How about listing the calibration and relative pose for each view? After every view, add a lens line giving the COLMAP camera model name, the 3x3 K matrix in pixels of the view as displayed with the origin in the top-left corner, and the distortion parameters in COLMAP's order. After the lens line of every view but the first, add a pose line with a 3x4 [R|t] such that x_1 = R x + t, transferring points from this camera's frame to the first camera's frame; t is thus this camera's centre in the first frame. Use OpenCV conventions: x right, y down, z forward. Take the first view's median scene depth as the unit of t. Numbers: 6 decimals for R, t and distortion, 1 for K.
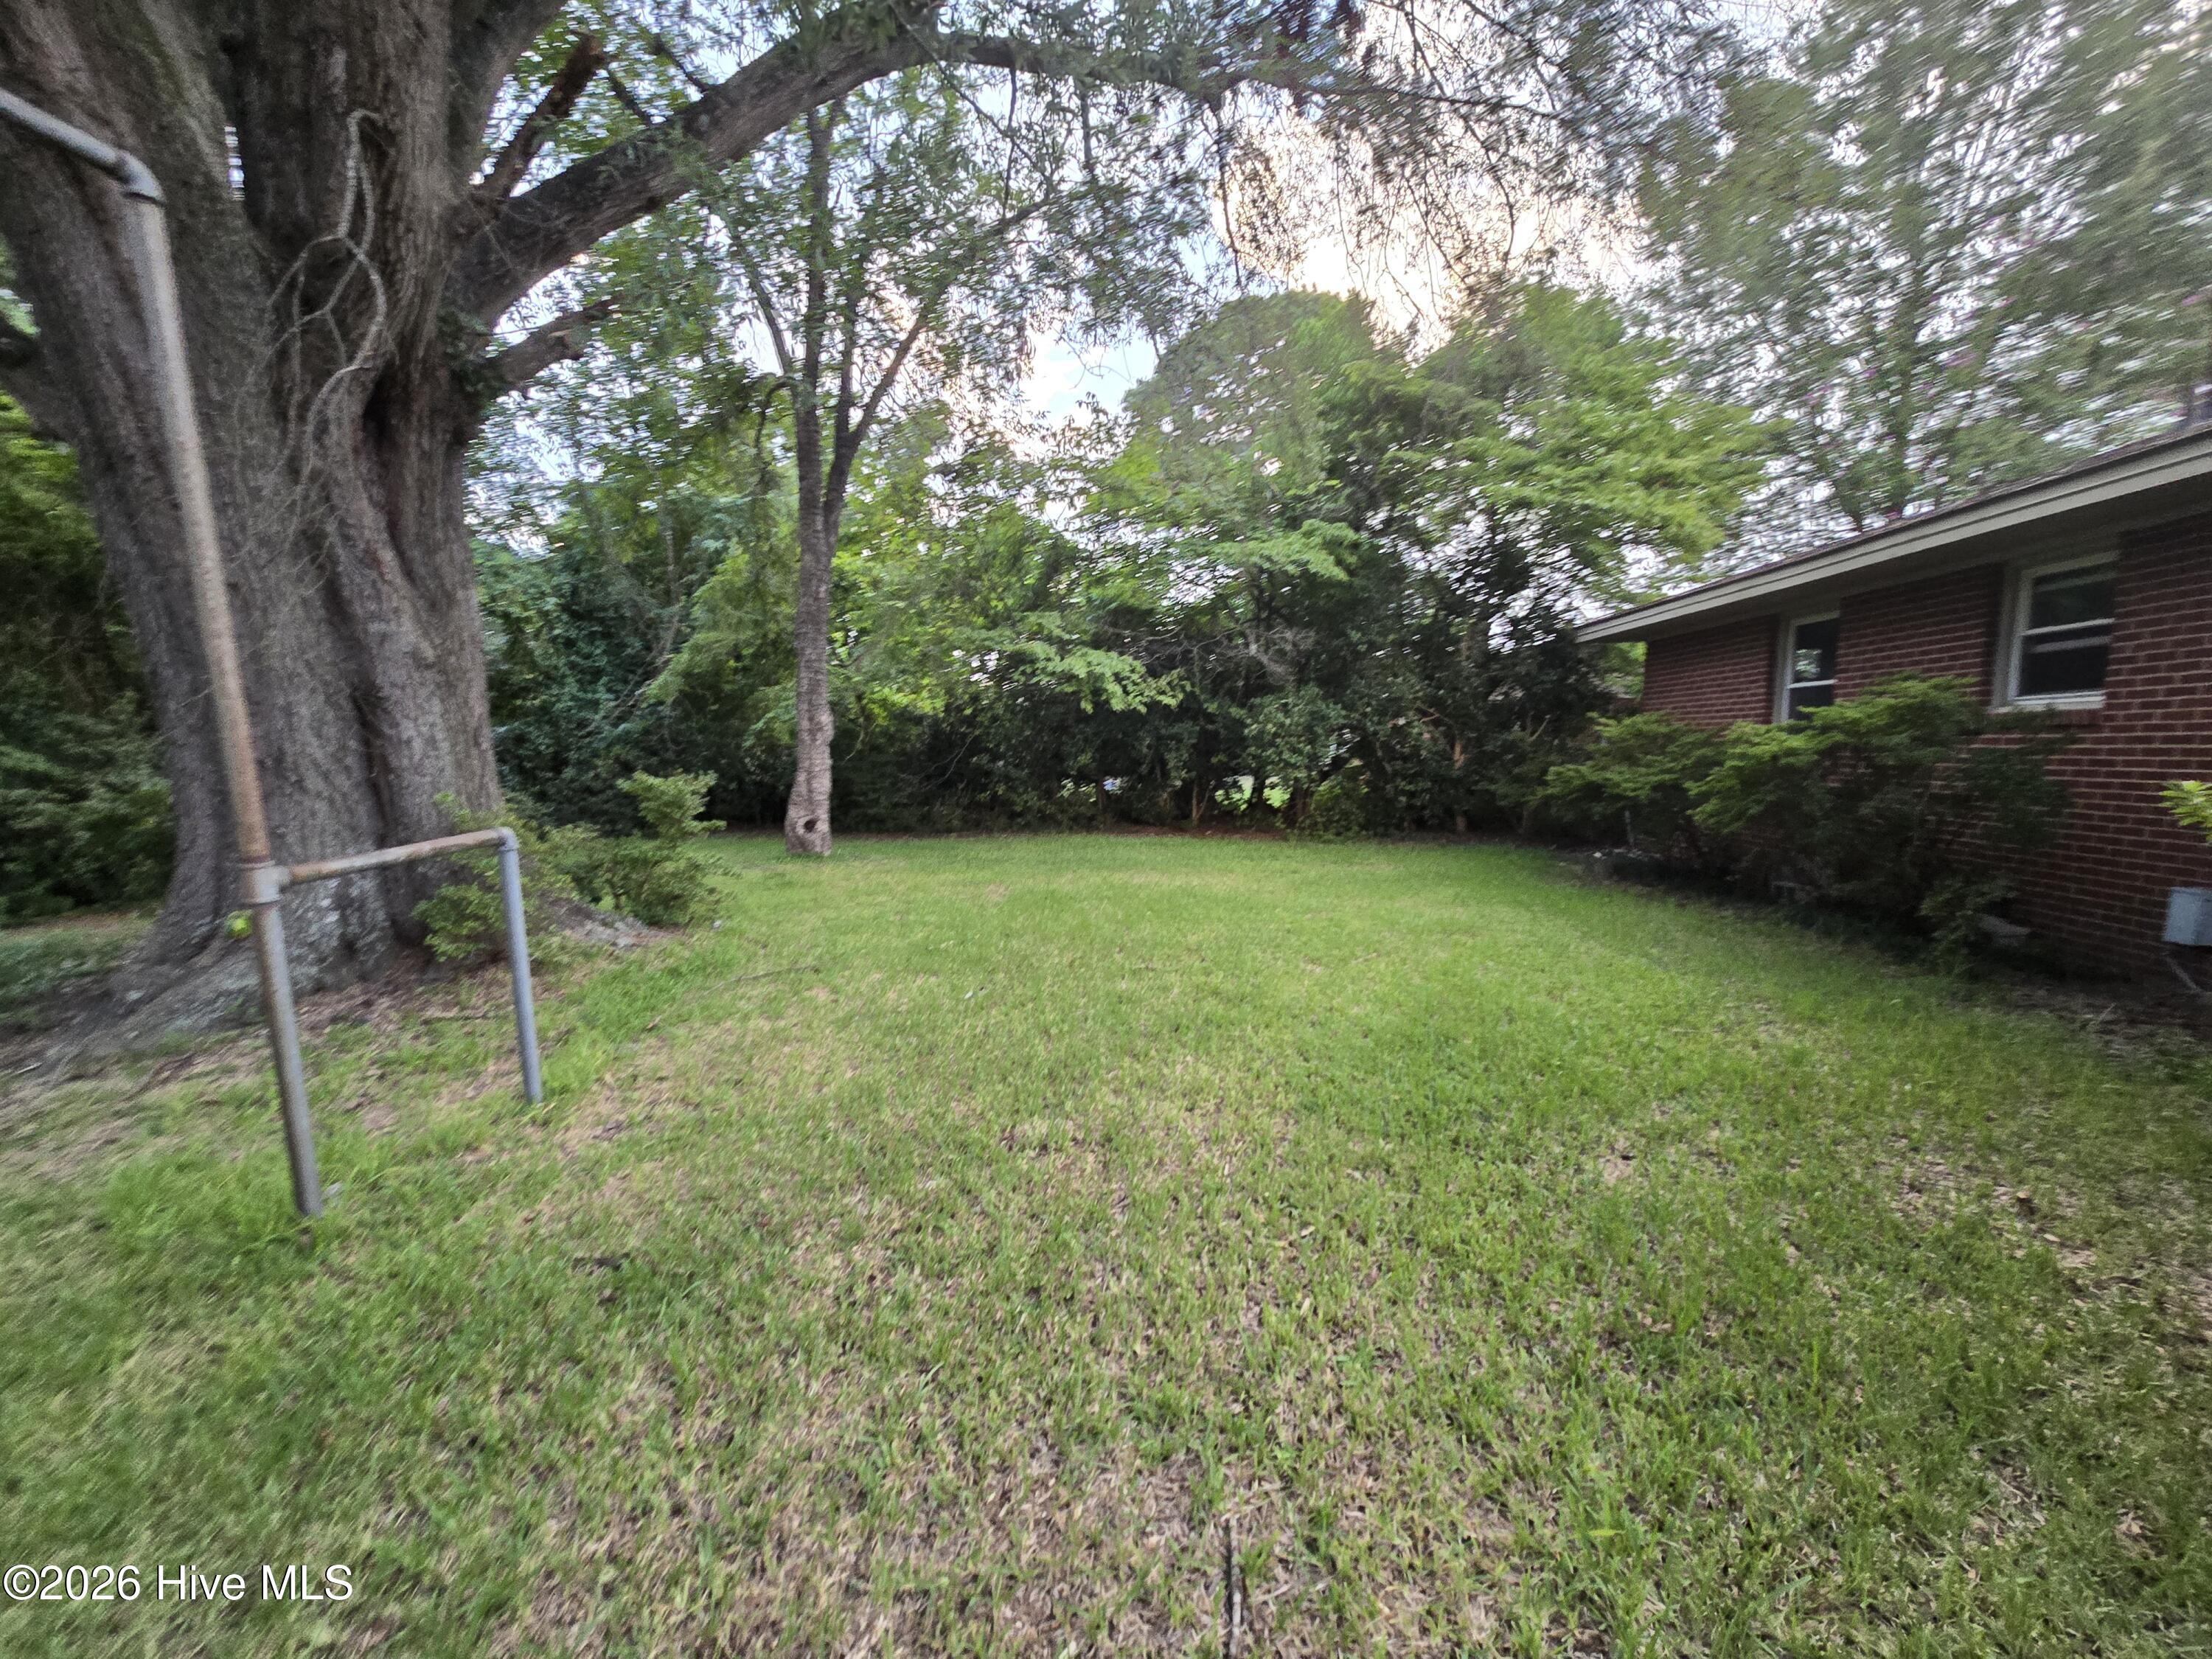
lens RADIAL K [[909.2, 0, 1110.8], [0, 909.2, 831.9], [0, 0, 1]] dist [-0.002219, 0.000793]
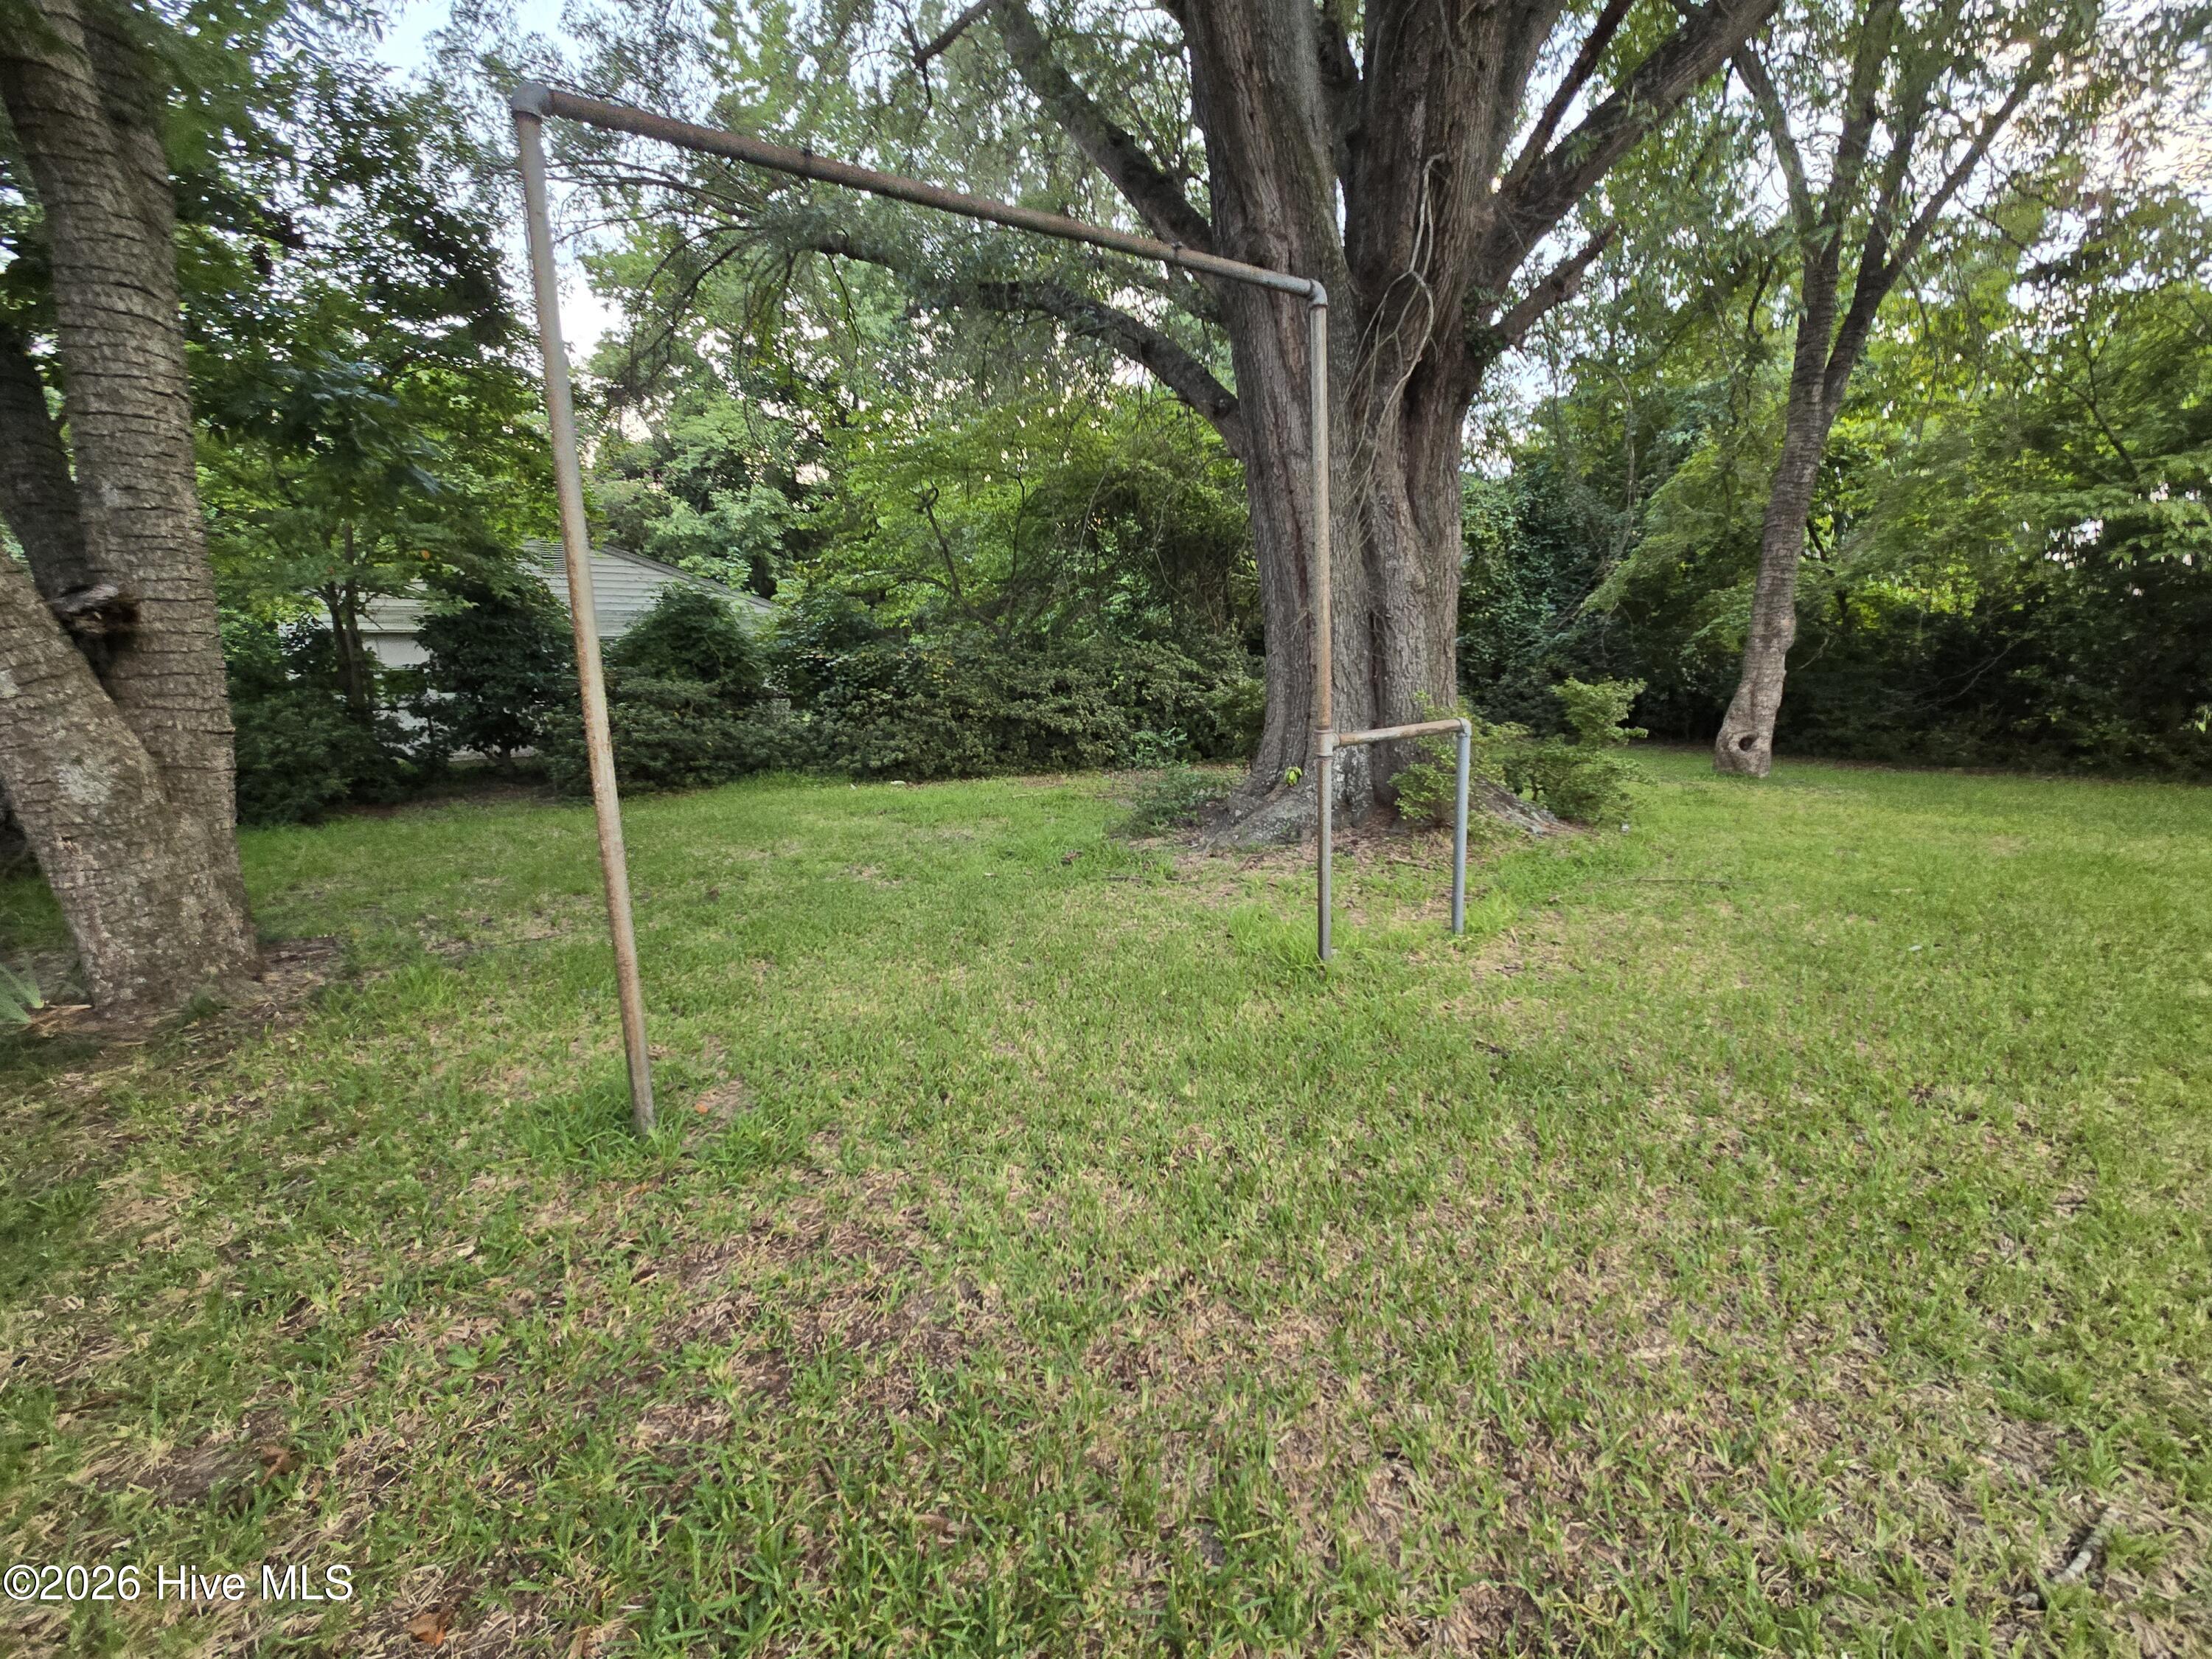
lens RADIAL K [[909.2, 0, 1110.8], [0, 909.2, 831.9], [0, 0, 1]] dist [-0.002219, 0.000793]
pose [[0.591201, 0.152823, -0.791913, 0.045097], [-0.074382, 0.988031, 0.135140, 0.009416], [0.803087, -0.020991, 0.595492, -0.095846]]
